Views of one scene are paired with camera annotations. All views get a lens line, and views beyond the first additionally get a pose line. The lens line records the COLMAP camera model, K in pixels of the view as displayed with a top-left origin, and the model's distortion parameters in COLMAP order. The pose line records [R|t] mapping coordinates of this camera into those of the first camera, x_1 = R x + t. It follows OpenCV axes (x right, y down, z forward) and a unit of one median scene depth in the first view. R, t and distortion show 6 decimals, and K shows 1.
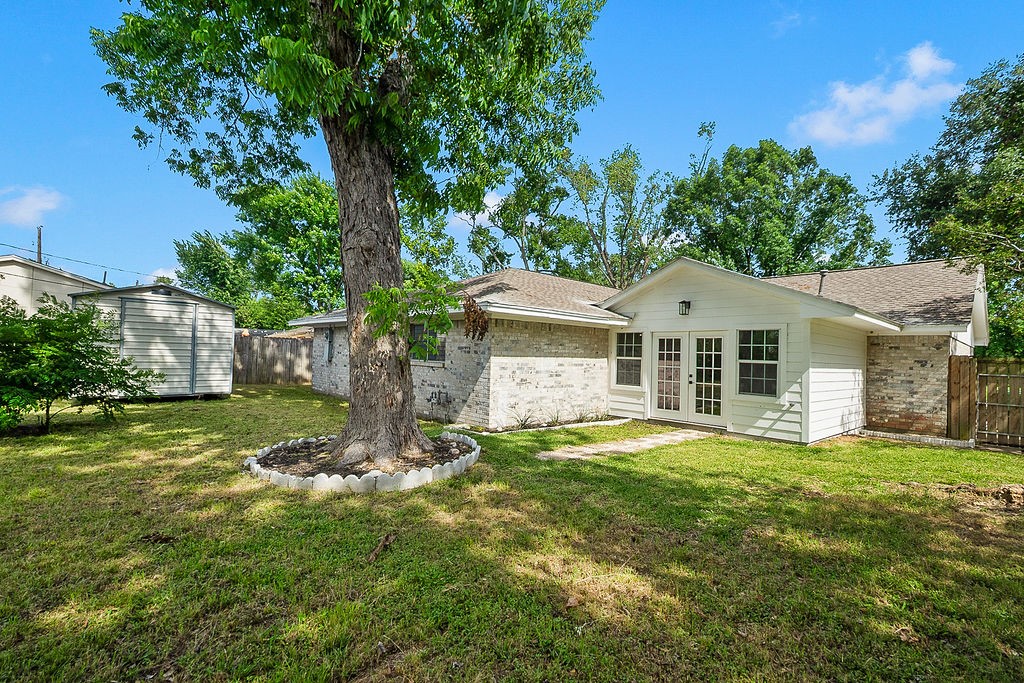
lens RADIAL K [[461.1, 0, 511.9], [0, 461.1, 336.7], [0, 0, 1]] dist [-0.002220, -0.000832]
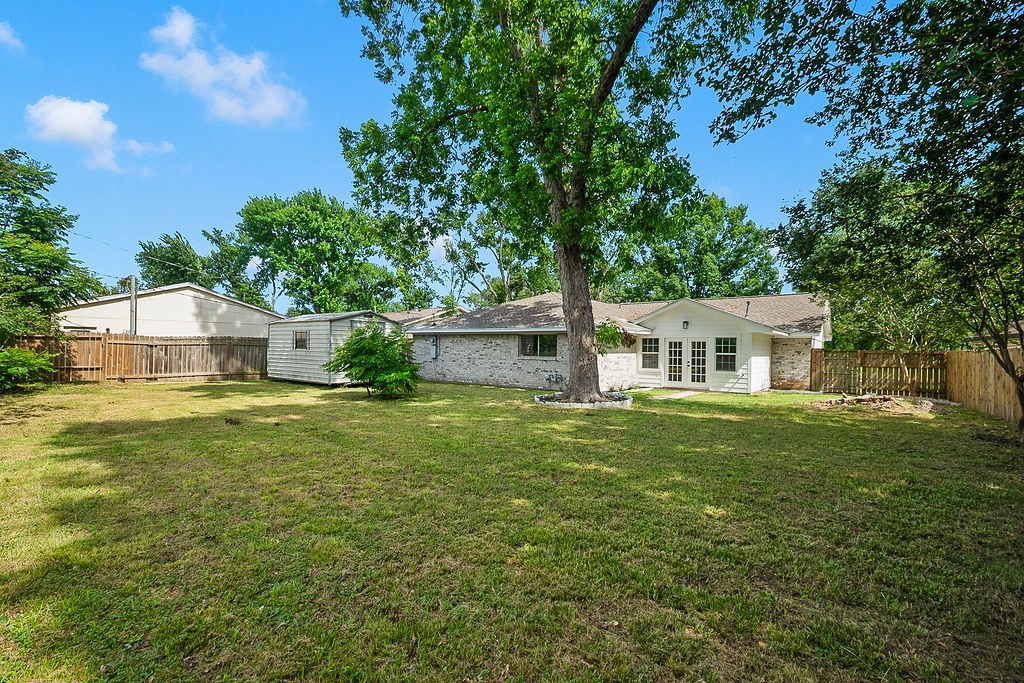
lens RADIAL K [[461.1, 0, 511.8], [0, 461.1, 345.6], [0, 0, 1]] dist [-0.002220, -0.000832]
pose [[0.983779, -0.016627, 0.178612, -0.598653], [0.010650, 0.999352, 0.034374, -0.048388], [-0.179068, -0.031915, 0.983319, -0.641716]]
